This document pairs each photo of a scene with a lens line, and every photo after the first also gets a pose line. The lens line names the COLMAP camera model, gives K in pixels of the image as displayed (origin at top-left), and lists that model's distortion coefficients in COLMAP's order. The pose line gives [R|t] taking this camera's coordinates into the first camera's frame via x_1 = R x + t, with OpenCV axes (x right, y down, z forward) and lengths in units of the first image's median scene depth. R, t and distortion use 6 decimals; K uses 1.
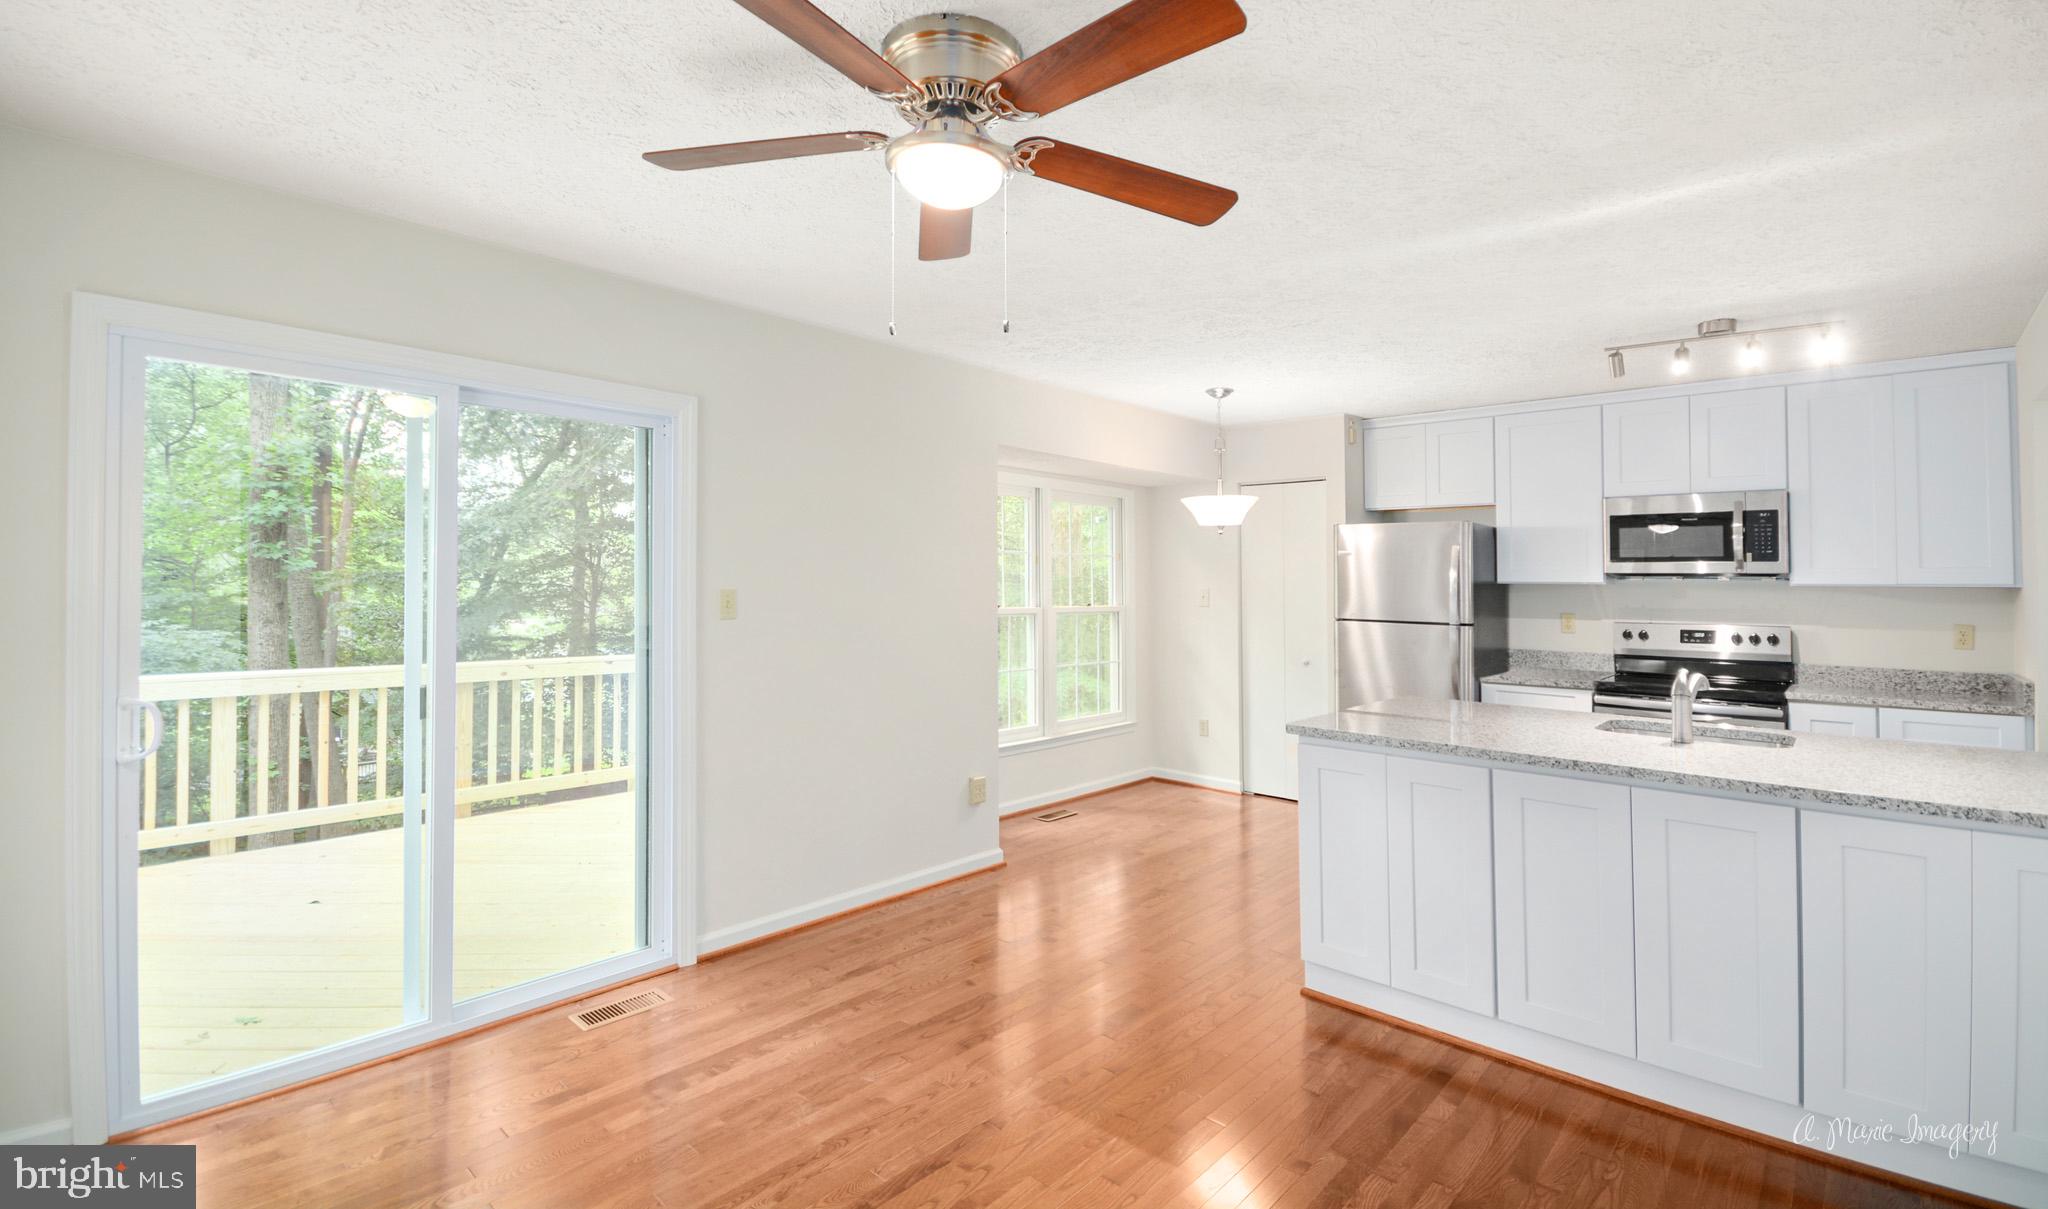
lens RADIAL K [[911.8, 0, 1006.7], [0, 911.8, 548.2], [0, 0, 1]] dist [0.033345, -0.023208]
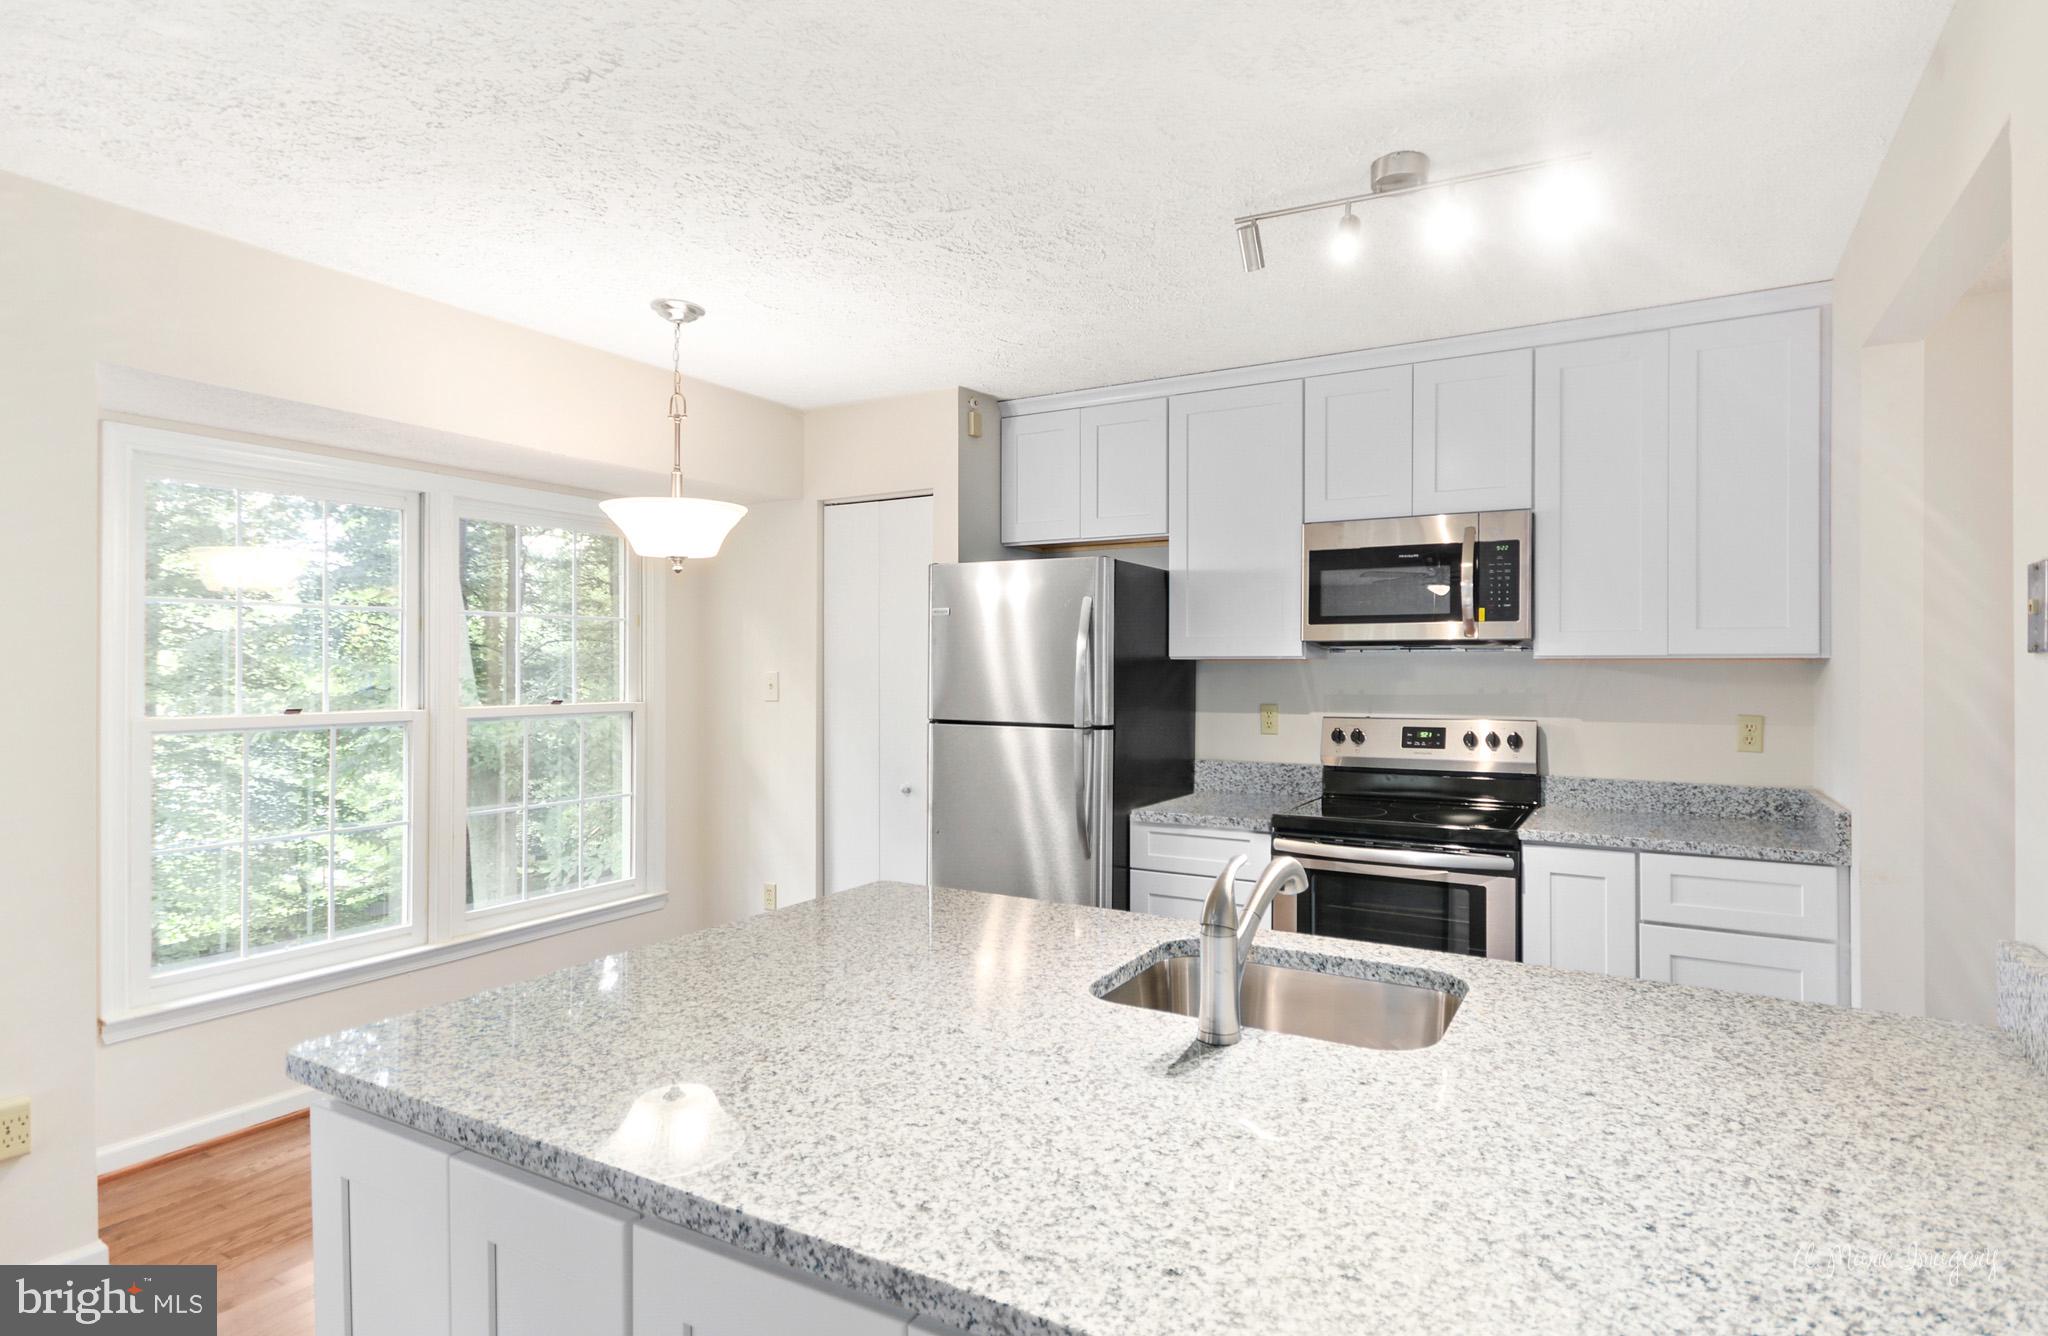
lens RADIAL K [[1051.0, 0, 1135.8], [0, 1051.0, 662.9], [0, 0, 1]] dist [0.002483, -0.000236]
pose [[0.958572, -0.008847, 0.284713, 0.367410], [-0.001942, 0.999291, 0.037590, 0.016101], [-0.284843, -0.036586, 0.957876, 0.369401]]
